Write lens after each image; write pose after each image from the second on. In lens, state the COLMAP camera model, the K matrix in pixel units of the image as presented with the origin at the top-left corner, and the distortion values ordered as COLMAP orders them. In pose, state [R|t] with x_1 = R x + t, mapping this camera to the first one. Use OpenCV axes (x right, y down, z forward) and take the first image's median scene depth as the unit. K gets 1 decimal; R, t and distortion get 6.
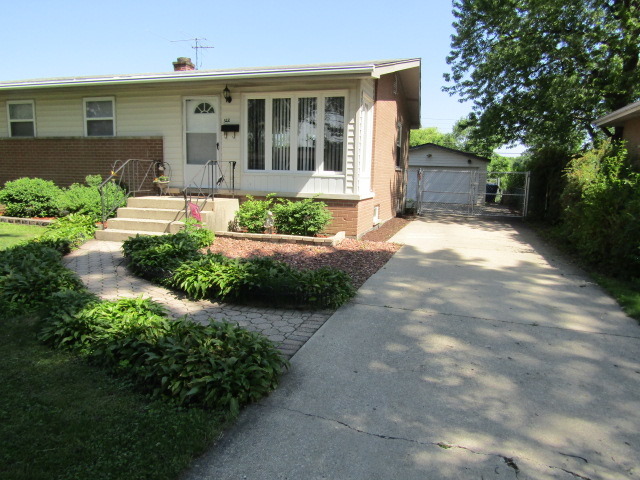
lens RADIAL K [[457.1, 0, 321.0], [0, 457.1, 239.4], [0, 0, 1]] dist [-0.007374, 0.000693]
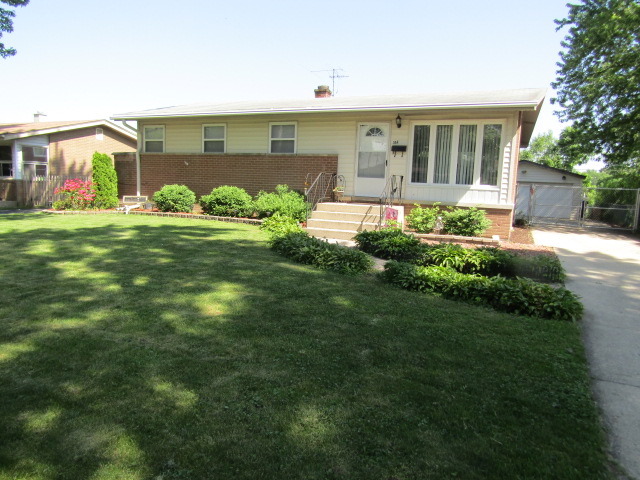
lens RADIAL K [[457.1, 0, 321.0], [0, 457.1, 239.4], [0, 0, 1]] dist [-0.007374, 0.000693]
pose [[0.994388, 0.030159, -0.101409, -0.265515], [-0.032824, 0.999156, -0.024712, 0.036214], [0.100578, 0.027902, 0.994538, -0.228098]]
